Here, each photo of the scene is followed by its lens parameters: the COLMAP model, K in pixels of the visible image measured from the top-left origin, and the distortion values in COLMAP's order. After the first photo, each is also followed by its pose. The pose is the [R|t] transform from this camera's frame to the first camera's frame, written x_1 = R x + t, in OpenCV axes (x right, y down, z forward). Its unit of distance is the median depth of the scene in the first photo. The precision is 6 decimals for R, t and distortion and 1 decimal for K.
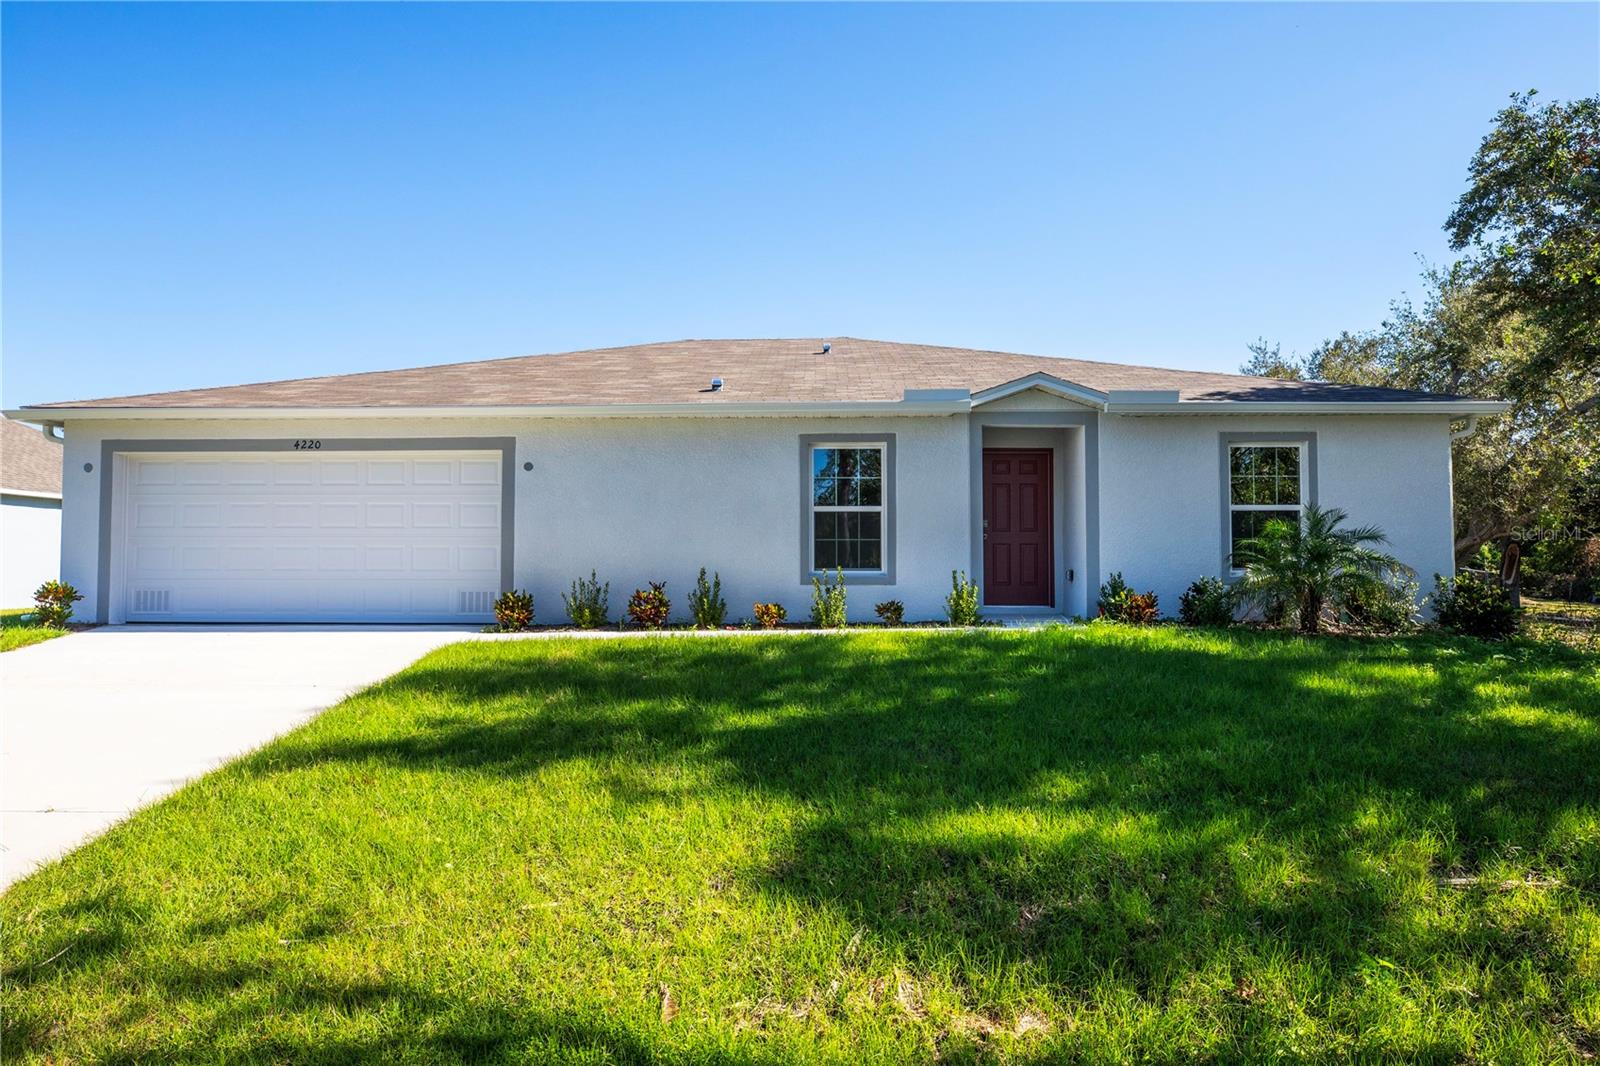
lens RADIAL K [[1015.9, 0, 792.7], [0, 1015.9, 534.1], [0, 0, 1]] dist [-0.007437, 0.017449]
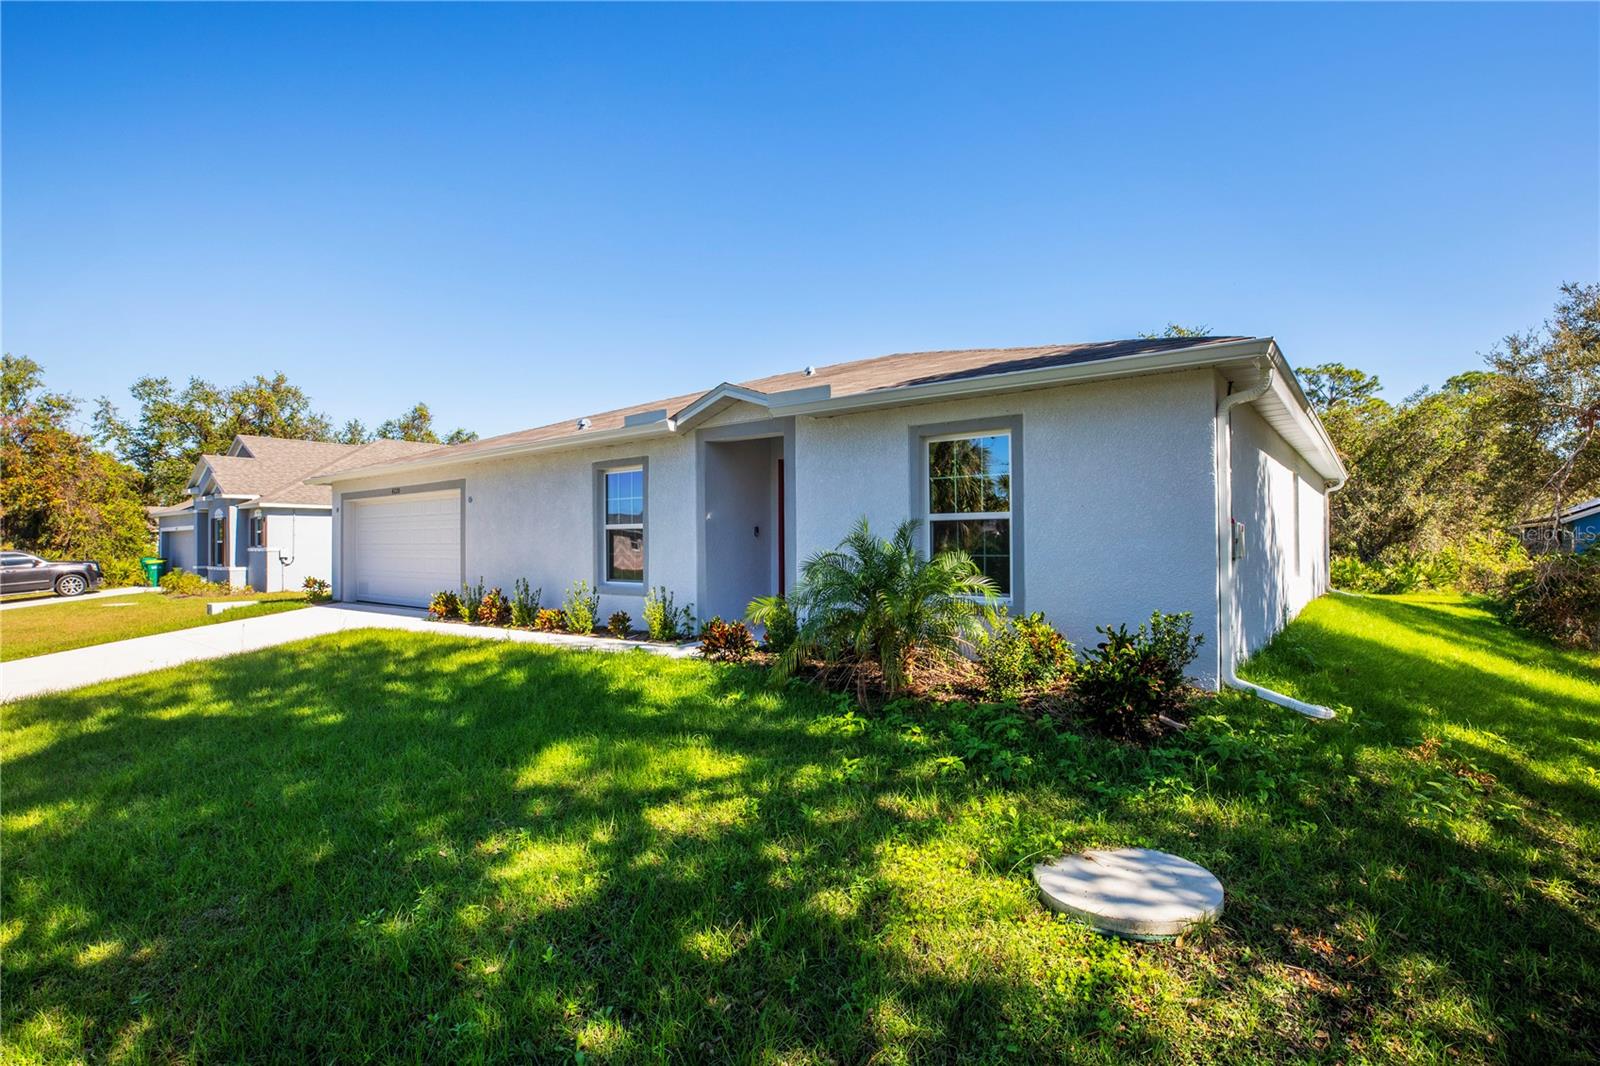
lens RADIAL K [[736.0, 0, 811.5], [0, 736.0, 526.4], [0, 0, 1]] dist [-0.038039, 0.010156]
pose [[0.822372, -0.018548, -0.568647, 0.680870], [0.023436, 0.999725, 0.001283, -0.020768], [0.568467, -0.014382, 0.822581, 0.450579]]
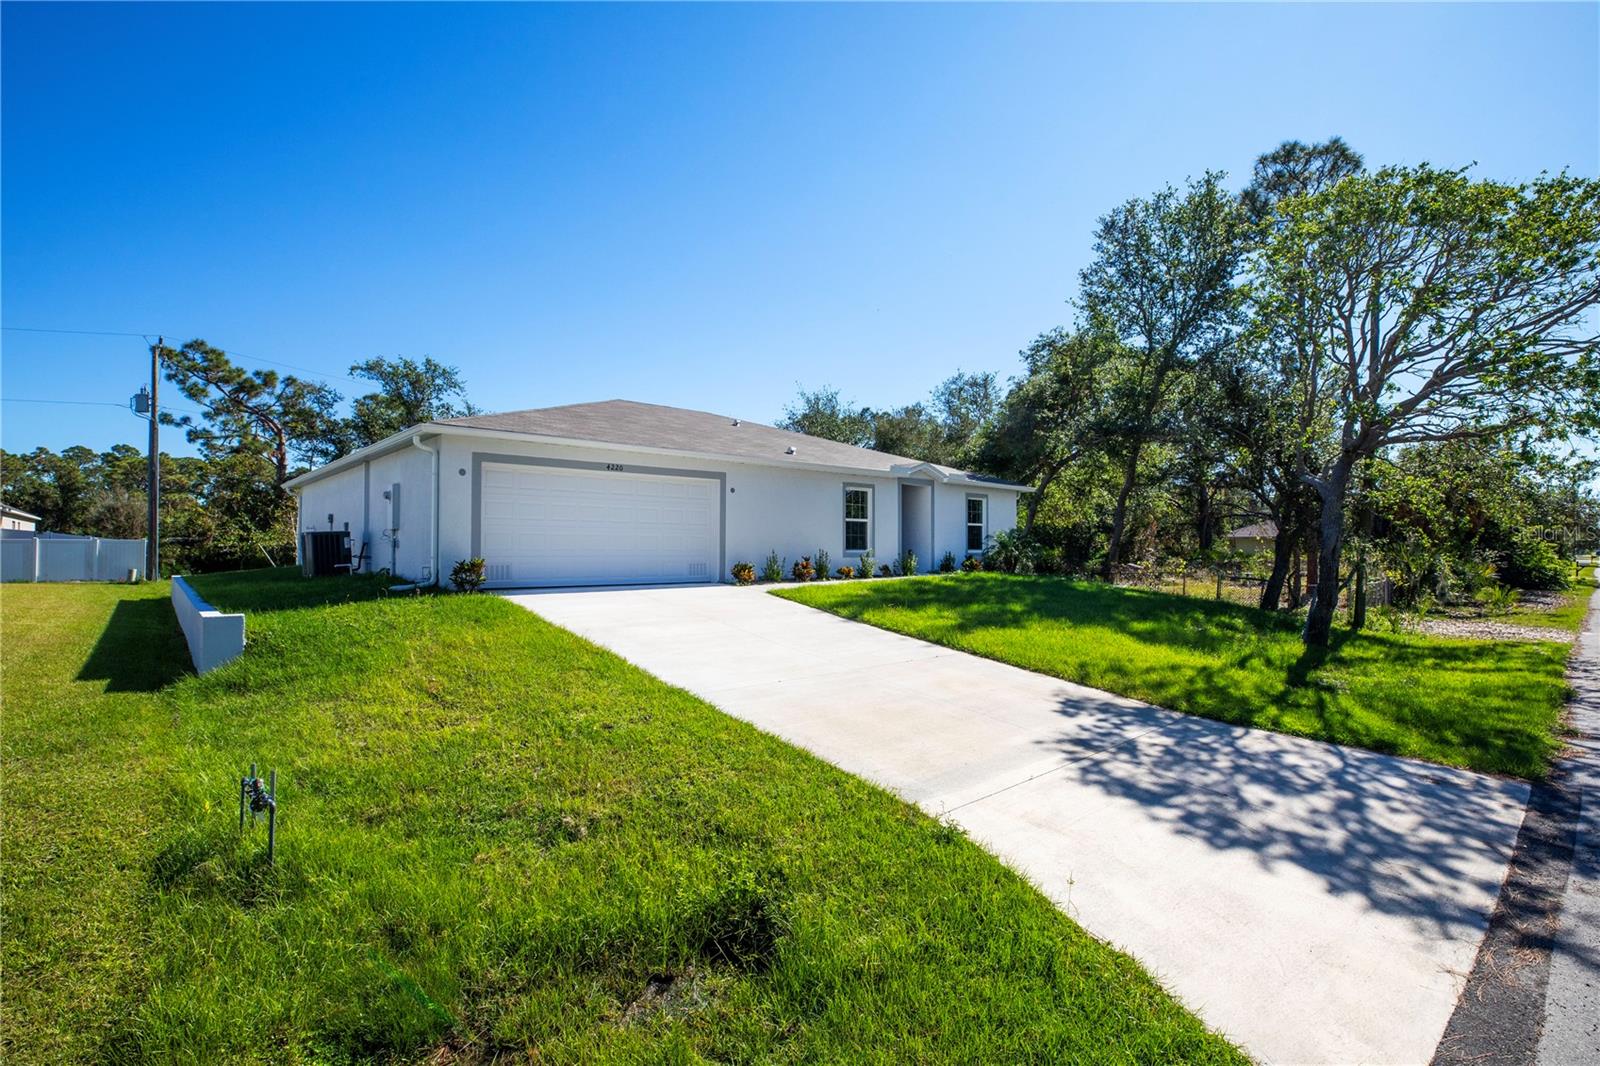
lens RADIAL K [[736.0, 0, 790.8], [0, 736.0, 536.3], [0, 0, 1]] dist [-0.038039, 0.010156]
pose [[0.734276, 0.014100, 0.678704, -1.039659], [-0.022373, 0.999744, 0.003436, 0.005423], [-0.678482, -0.017708, 0.734404, 0.011020]]
